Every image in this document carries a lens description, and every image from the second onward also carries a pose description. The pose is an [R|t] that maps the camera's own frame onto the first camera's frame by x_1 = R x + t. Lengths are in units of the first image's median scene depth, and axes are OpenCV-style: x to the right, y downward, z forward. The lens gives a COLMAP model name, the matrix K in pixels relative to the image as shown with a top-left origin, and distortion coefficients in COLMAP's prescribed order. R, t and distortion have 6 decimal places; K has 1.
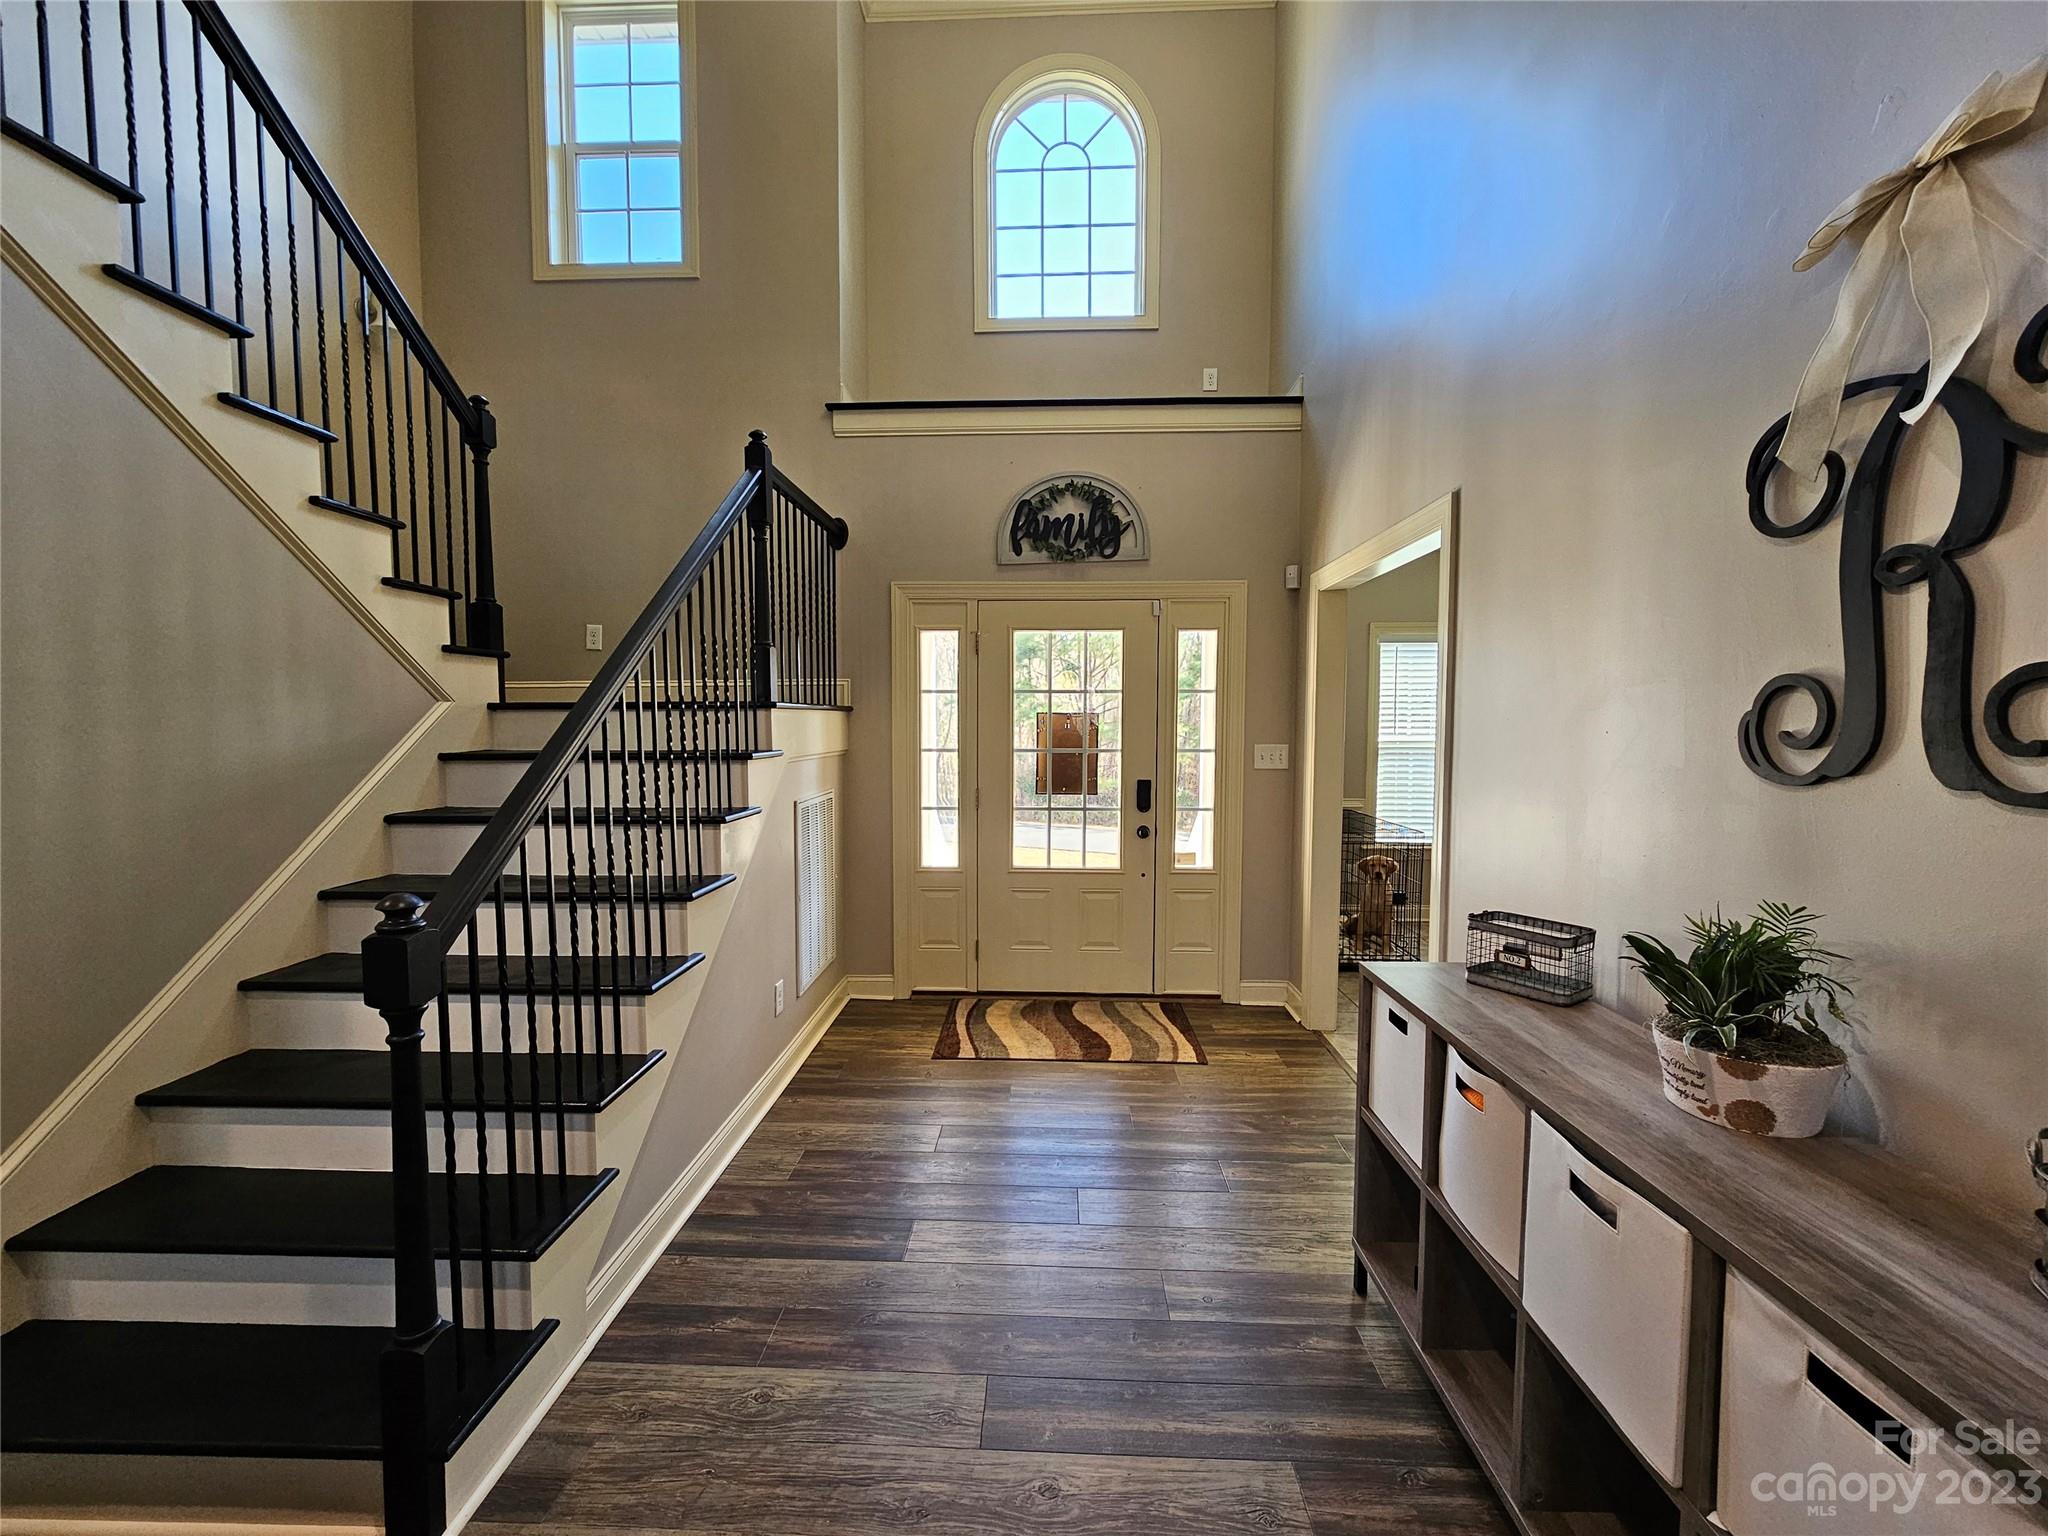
lens RADIAL K [[836.4, 0, 1017.0], [0, 836.4, 768.5], [0, 0, 1]] dist [0.002531, 0.002021]
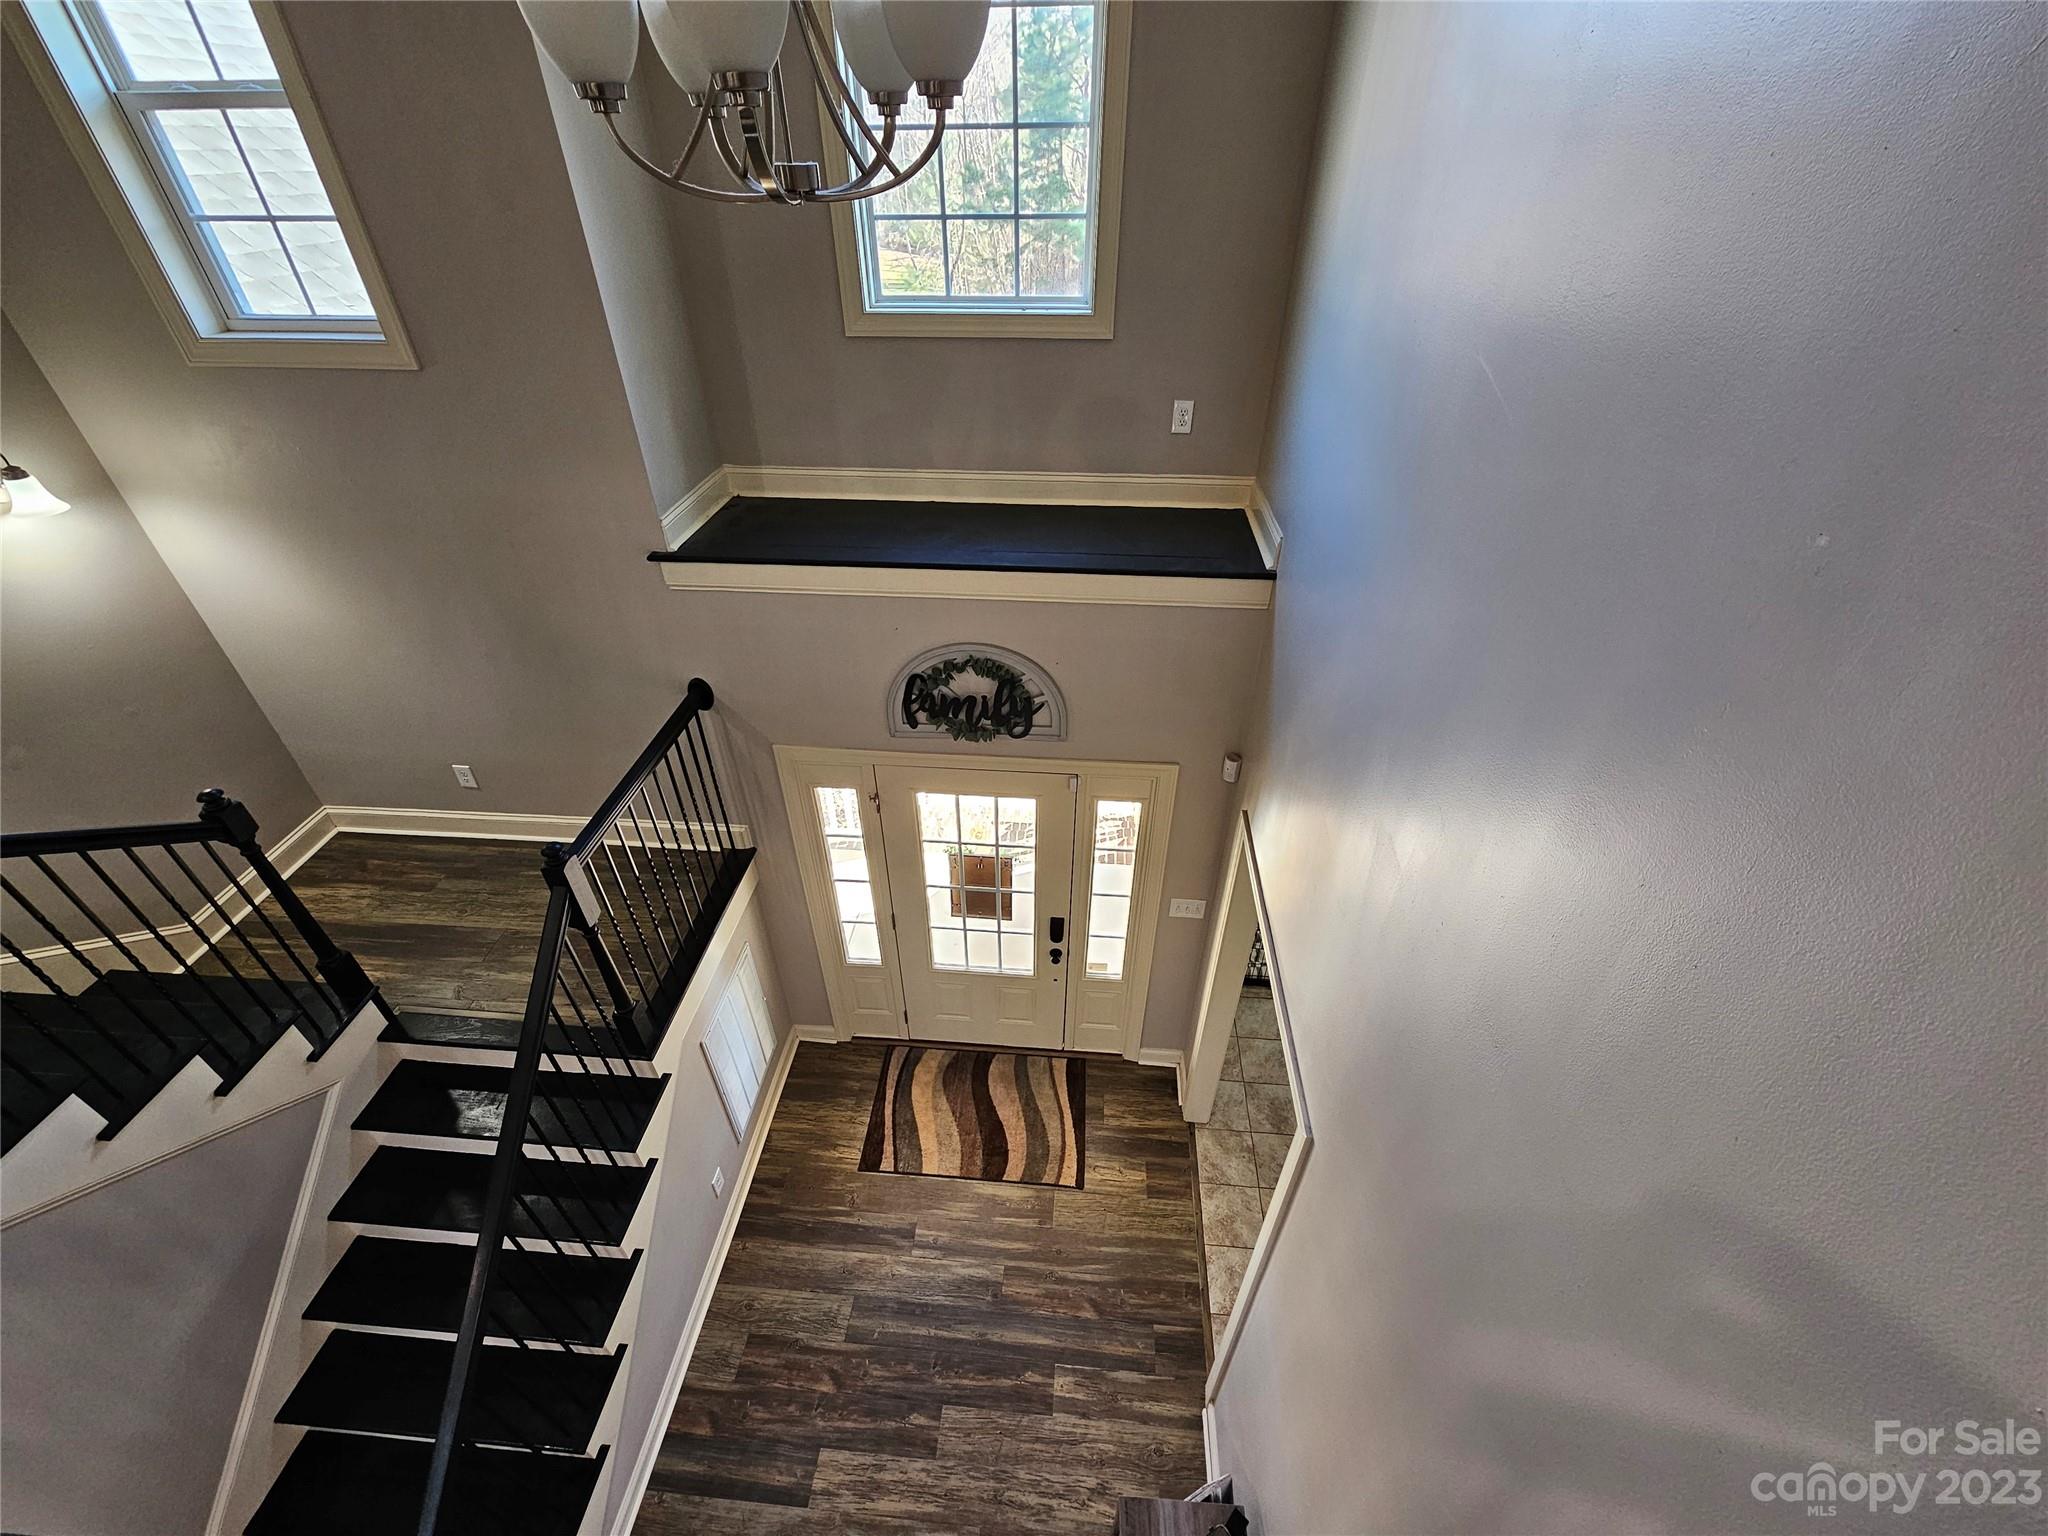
lens RADIAL K [[836.4, 0, 1019.6], [0, 836.4, 769.6], [0, 0, 1]] dist [0.002531, 0.002021]
pose [[0.999344, 0.017419, -0.031766, 0.137436], [0.003037, 0.833450, 0.552586, -0.691969], [0.036101, -0.552320, 0.832850, 0.270000]]
